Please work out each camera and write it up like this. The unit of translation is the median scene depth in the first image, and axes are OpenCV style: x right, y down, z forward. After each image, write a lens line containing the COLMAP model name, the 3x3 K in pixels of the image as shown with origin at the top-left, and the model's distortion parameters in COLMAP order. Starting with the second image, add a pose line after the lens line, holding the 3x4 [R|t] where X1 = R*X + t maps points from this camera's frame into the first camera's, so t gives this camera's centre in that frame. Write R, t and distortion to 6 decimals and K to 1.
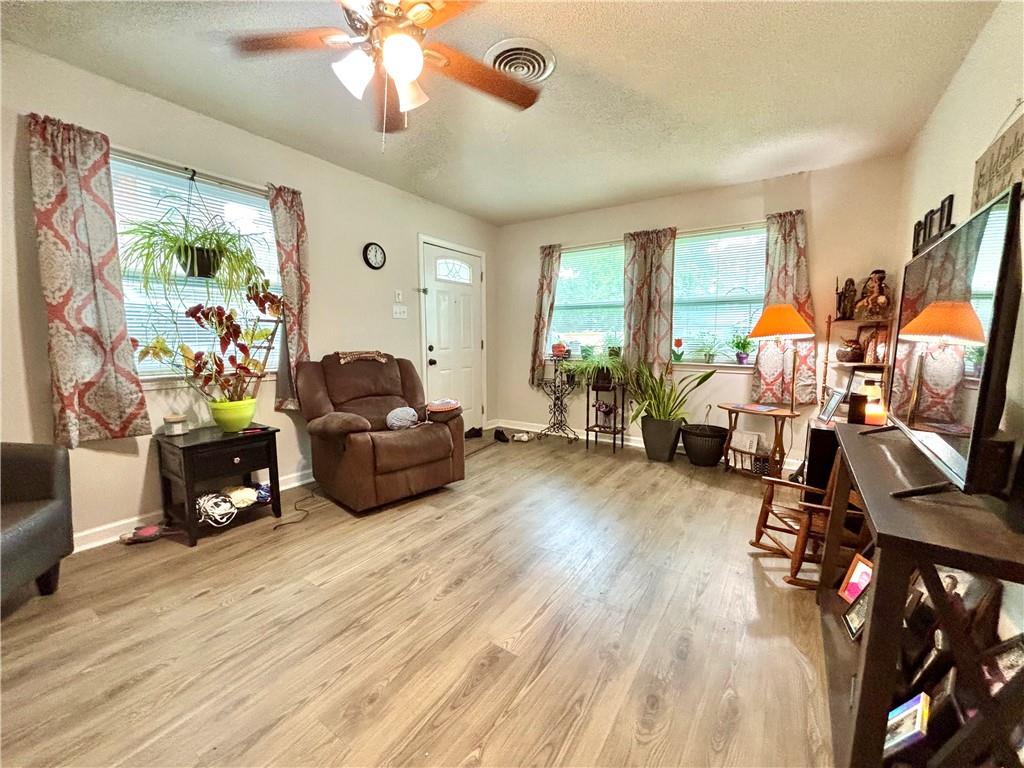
lens RADIAL K [[409.7, 0, 512.0], [0, 409.7, 384.0], [0, 0, 1]] dist [0.002128, -0.000191]
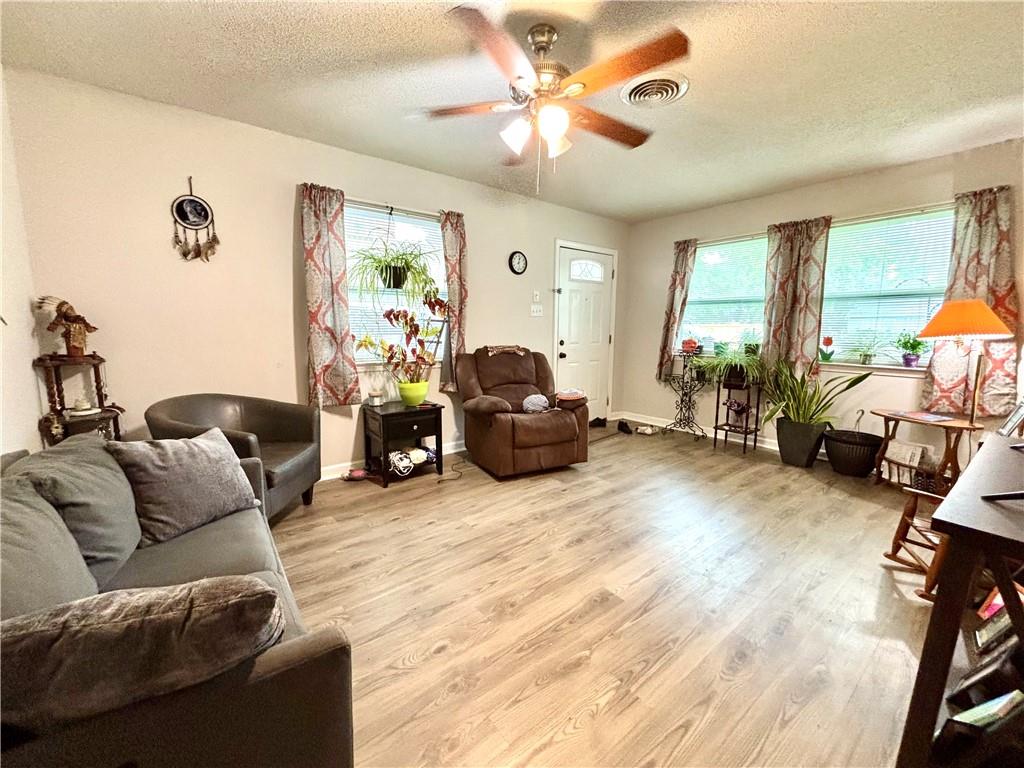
lens RADIAL K [[409.7, 0, 512.0], [0, 409.7, 384.0], [0, 0, 1]] dist [0.002128, -0.000191]
pose [[0.952027, 0.046044, -0.302529, 0.019119], [-0.039227, 0.998822, 0.028576, -0.004085], [0.303489, -0.015338, 0.952712, -0.147723]]
